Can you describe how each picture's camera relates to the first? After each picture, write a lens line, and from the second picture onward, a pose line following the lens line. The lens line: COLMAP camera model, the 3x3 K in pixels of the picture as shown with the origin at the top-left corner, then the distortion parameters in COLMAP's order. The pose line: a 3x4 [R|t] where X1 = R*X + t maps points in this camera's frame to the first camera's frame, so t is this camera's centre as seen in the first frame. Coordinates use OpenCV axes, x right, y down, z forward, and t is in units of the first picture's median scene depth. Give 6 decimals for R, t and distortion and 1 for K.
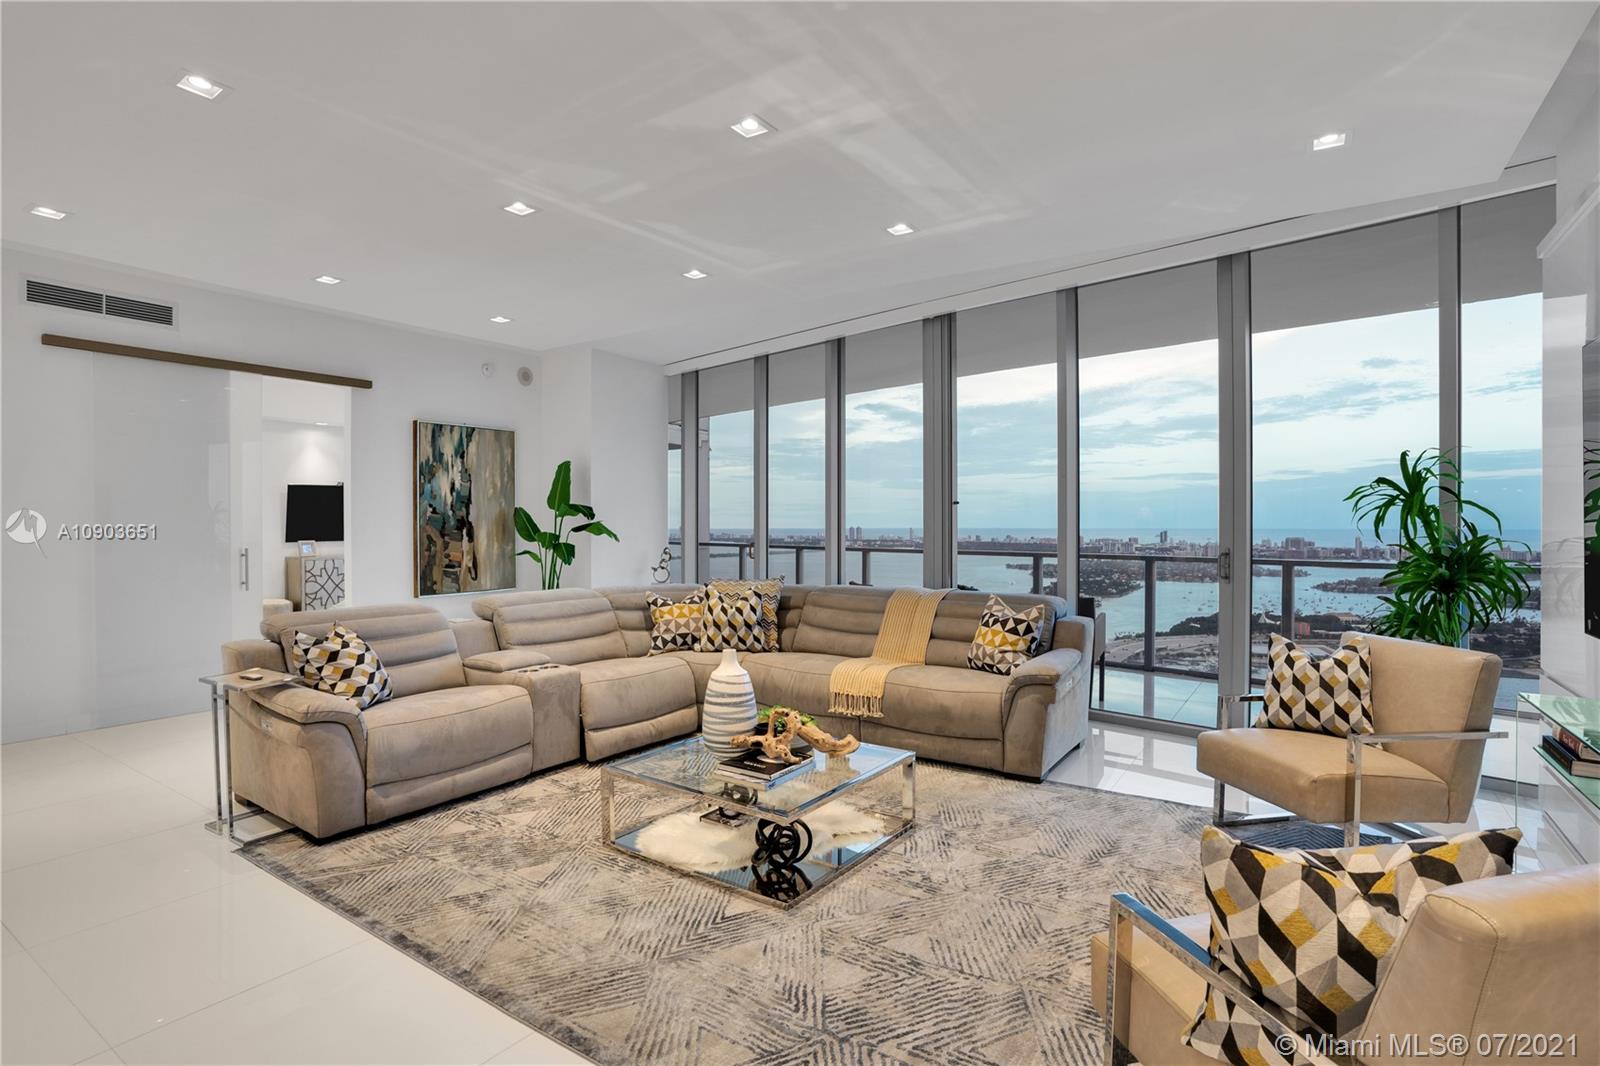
lens RADIAL K [[802.1, 0, 806.5], [0, 802.1, 526.3], [0, 0, 1]] dist [-0.034904, 0.001766]
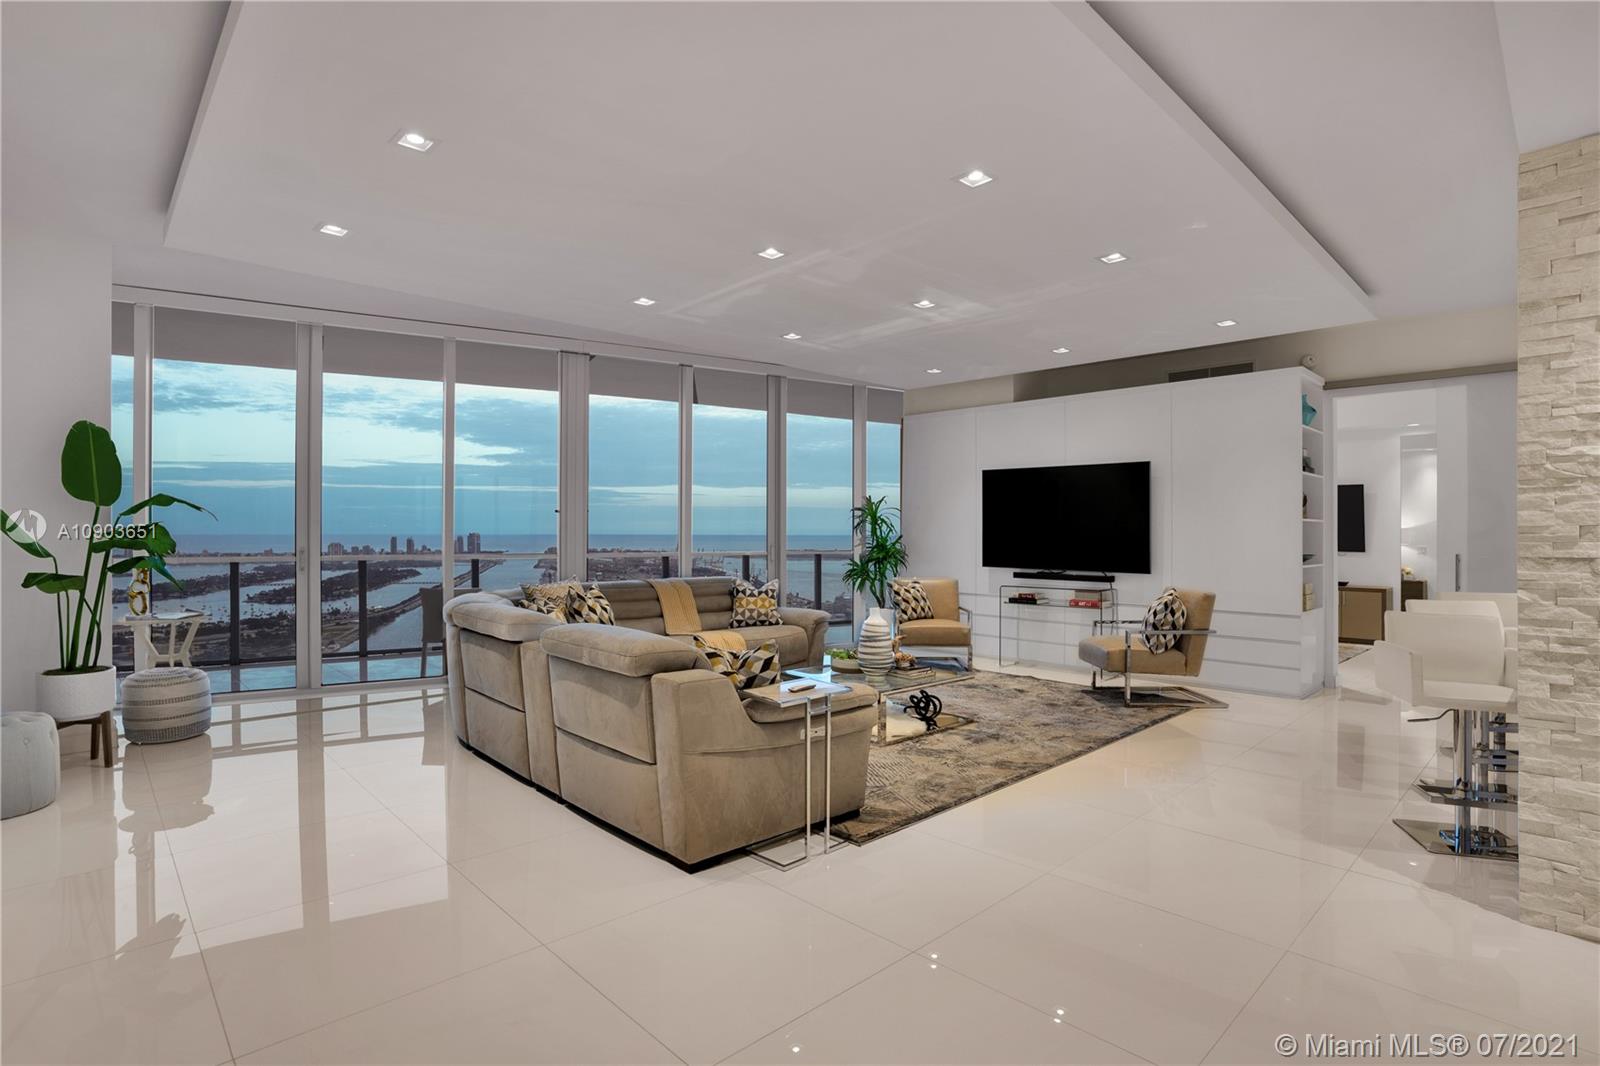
lens RADIAL K [[802.1, 0, 800.0], [0, 802.1, 537.5], [0, 0, 1]] dist [-0.034904, 0.001766]
pose [[0.209017, -0.007606, 0.977883, -1.747679], [-0.000518, 0.999969, 0.007888, 0.000290], [-0.977912, -0.002155, 0.209006, 0.844844]]
